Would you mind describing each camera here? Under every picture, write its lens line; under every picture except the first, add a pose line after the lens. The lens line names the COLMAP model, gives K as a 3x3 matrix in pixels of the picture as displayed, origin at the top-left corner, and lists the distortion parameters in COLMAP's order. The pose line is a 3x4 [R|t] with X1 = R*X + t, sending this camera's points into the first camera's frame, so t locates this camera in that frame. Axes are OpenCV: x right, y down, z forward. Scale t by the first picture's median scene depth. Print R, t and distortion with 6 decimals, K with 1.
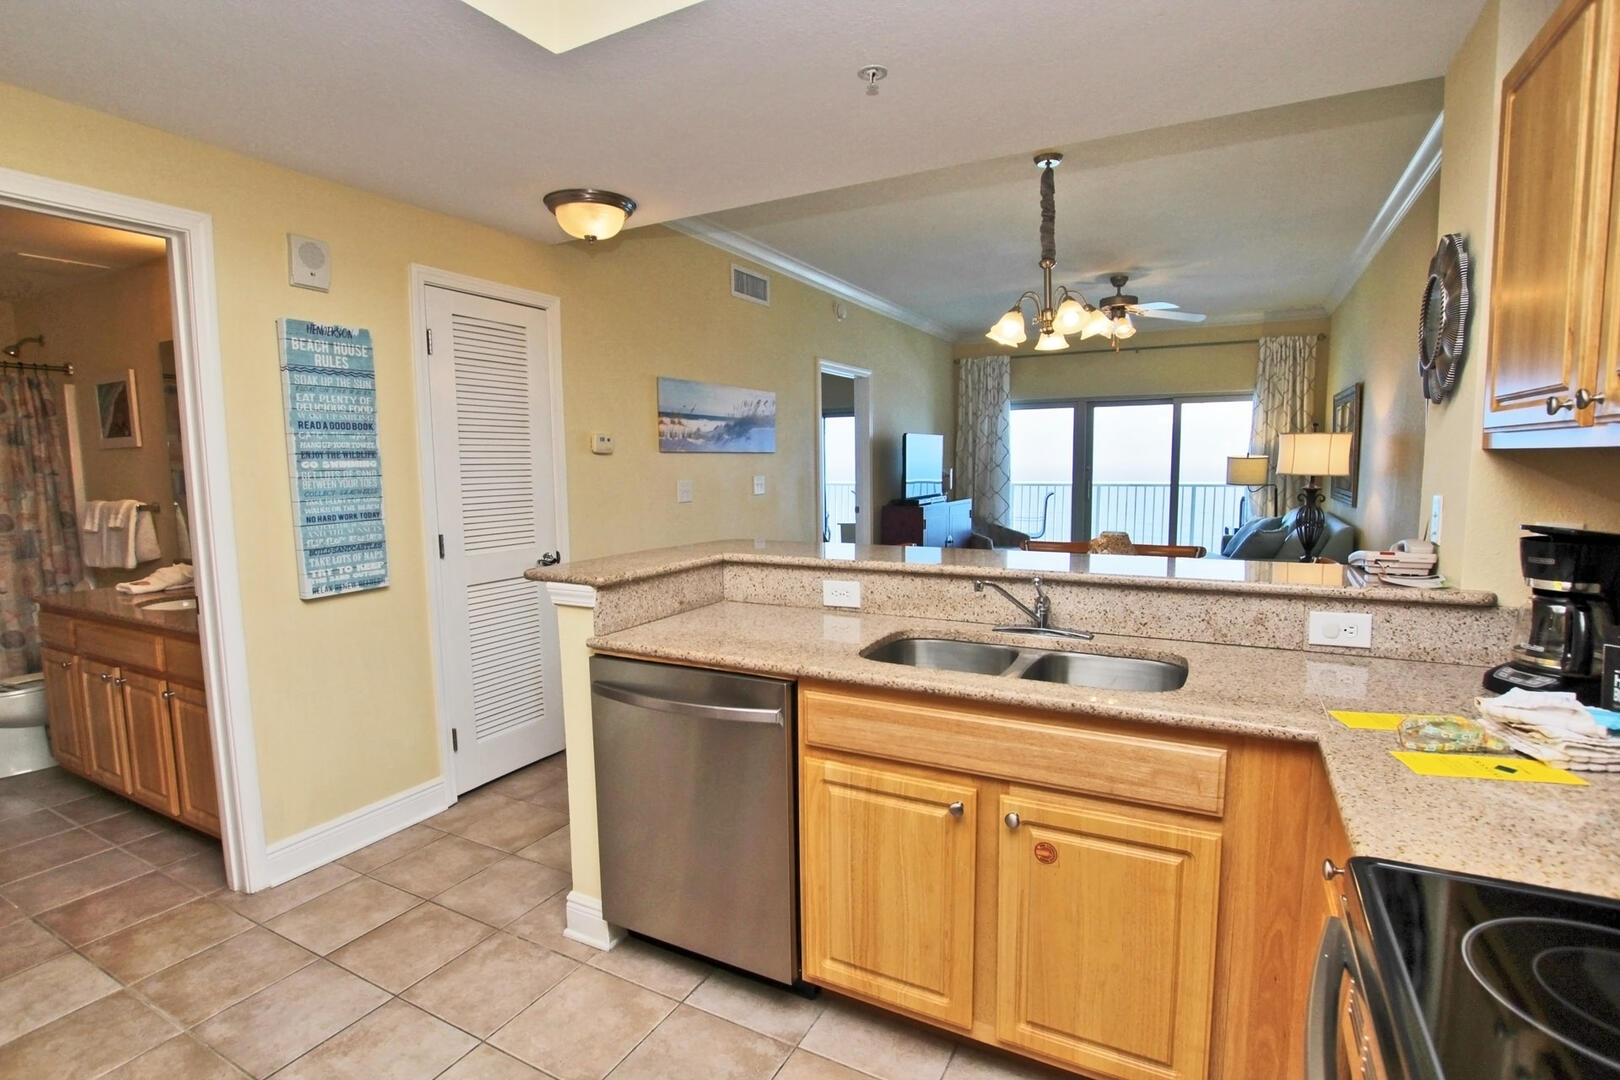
lens RADIAL K [[759.0, 0, 820.9], [0, 759.0, 542.8], [0, 0, 1]] dist [-0.027392, 0.005121]
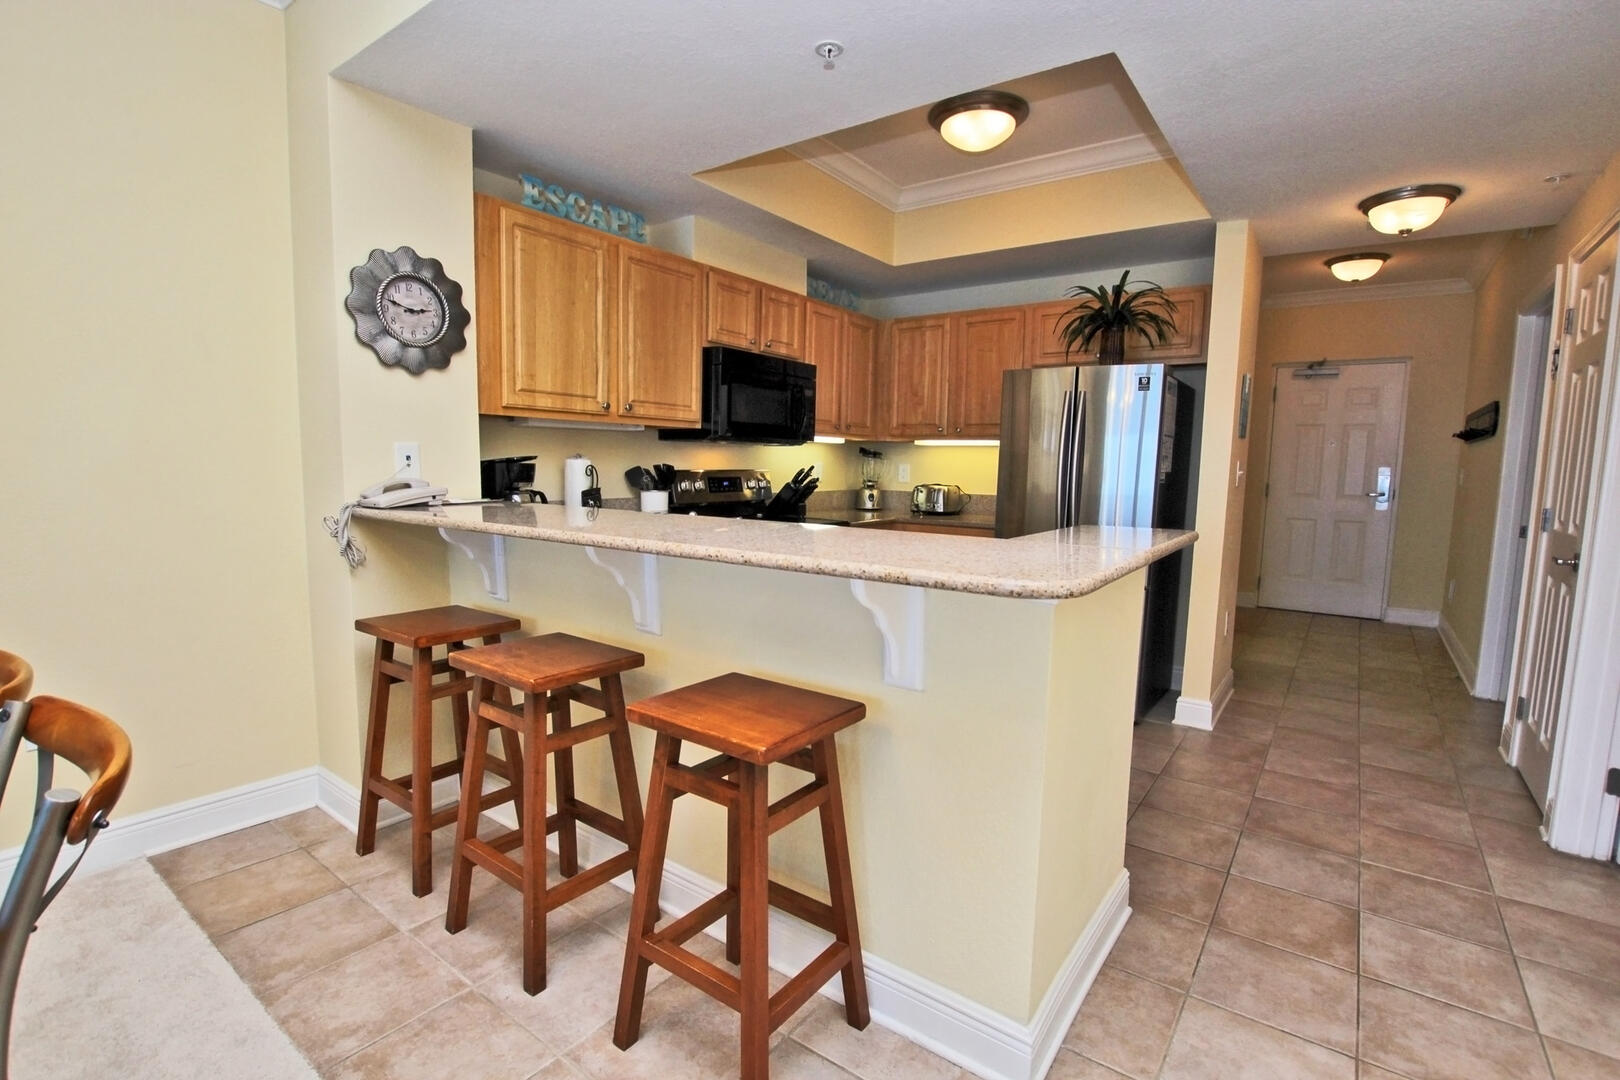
lens RADIAL K [[759.0, 0, 811.3], [0, 759.0, 543.0], [0, 0, 1]] dist [-0.027392, 0.005121]
pose [[-0.988657, -0.020581, 0.148772, -0.082319], [0.010285, 0.978964, 0.203776, -0.148675], [-0.149836, 0.202995, -0.967648, 2.120318]]
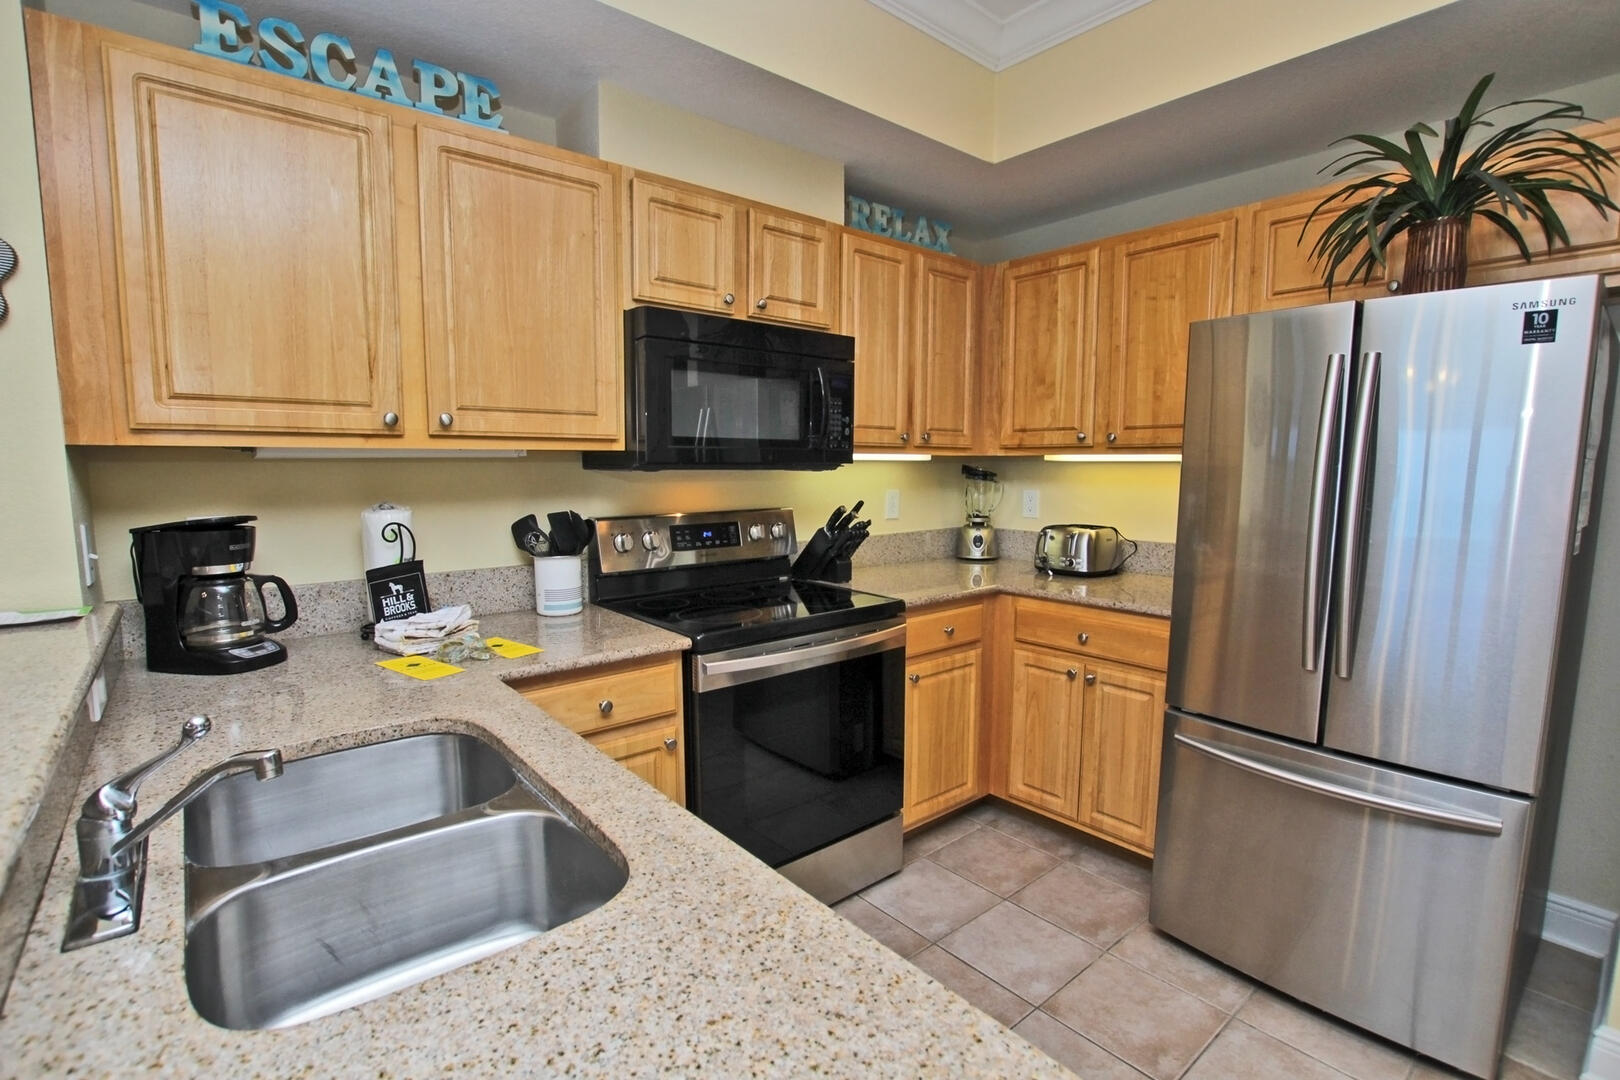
lens RADIAL K [[759.0, 0, 809.4], [0, 759.0, 546.1], [0, 0, 1]] dist [-0.027392, 0.005121]
pose [[-0.922873, -0.029112, 0.384004, -0.198599], [0.051001, 0.979116, 0.196800, -0.113594], [-0.381713, 0.201206, -0.902115, 1.221316]]
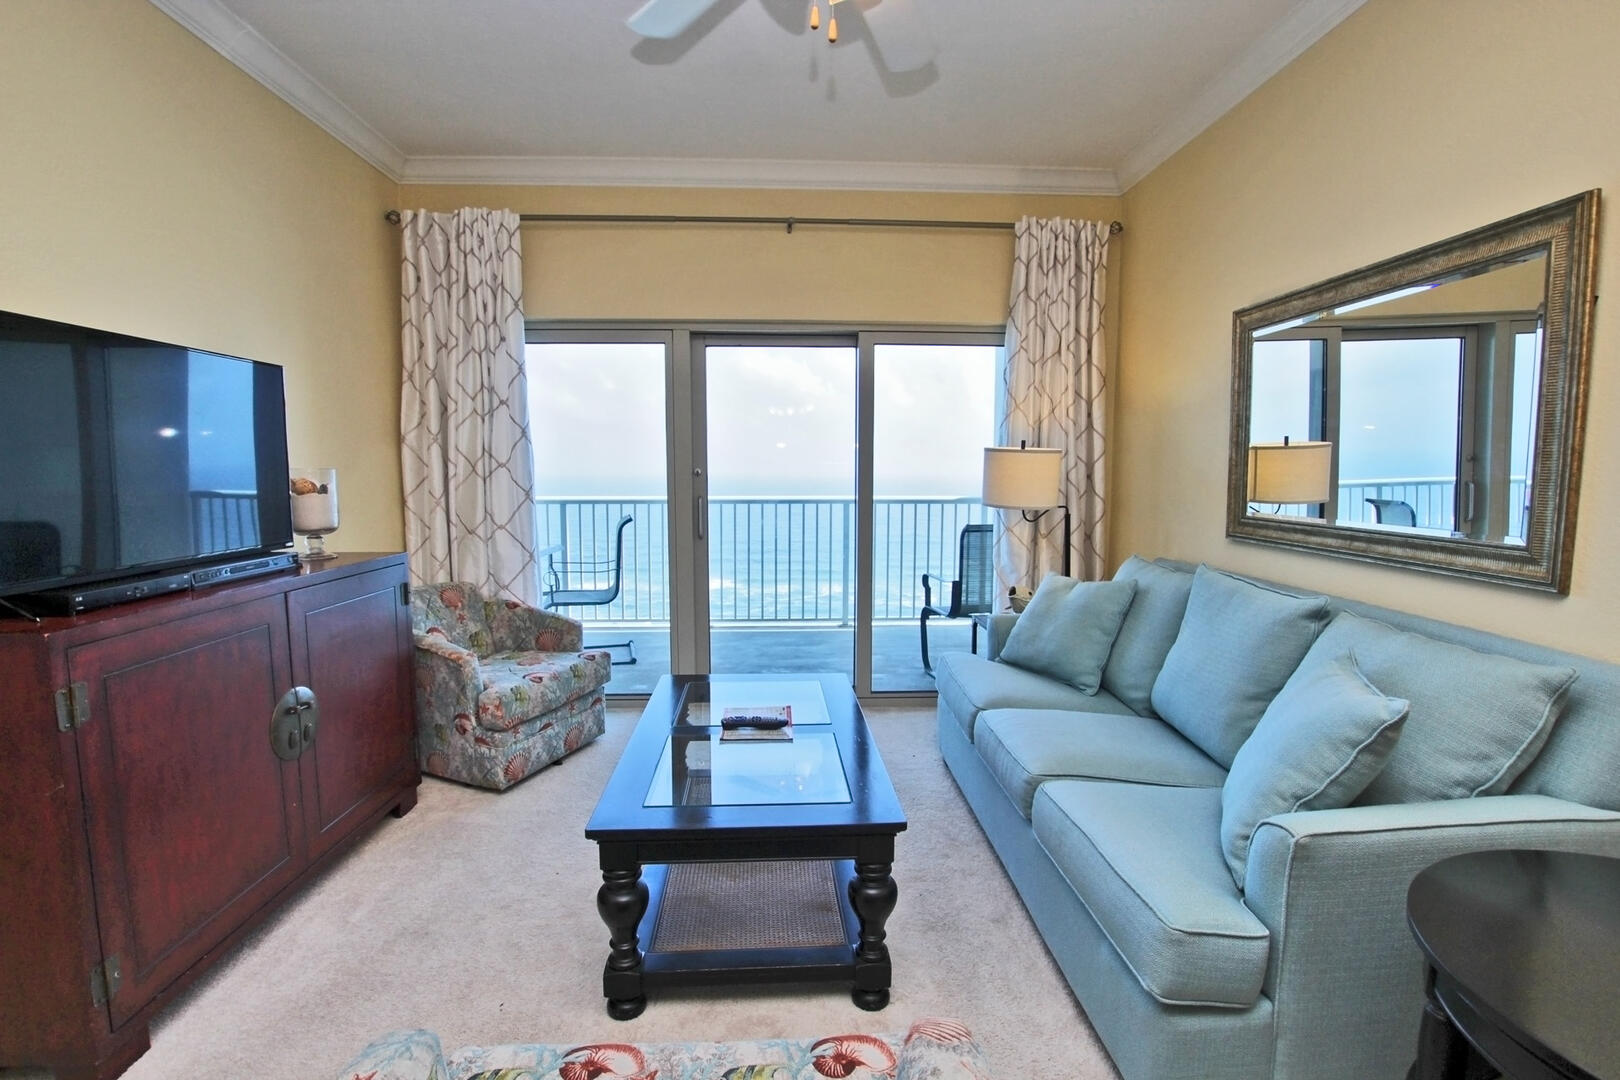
lens RADIAL K [[759.0, 0, 819.3], [0, 759.0, 545.1], [0, 0, 1]] dist [-0.027392, 0.005121]
pose [[0.861286, -0.041639, 0.506411, 0.183271], [0.043589, 0.999017, 0.008008, -0.055923], [-0.506247, 0.015177, 0.862255, 0.579894]]
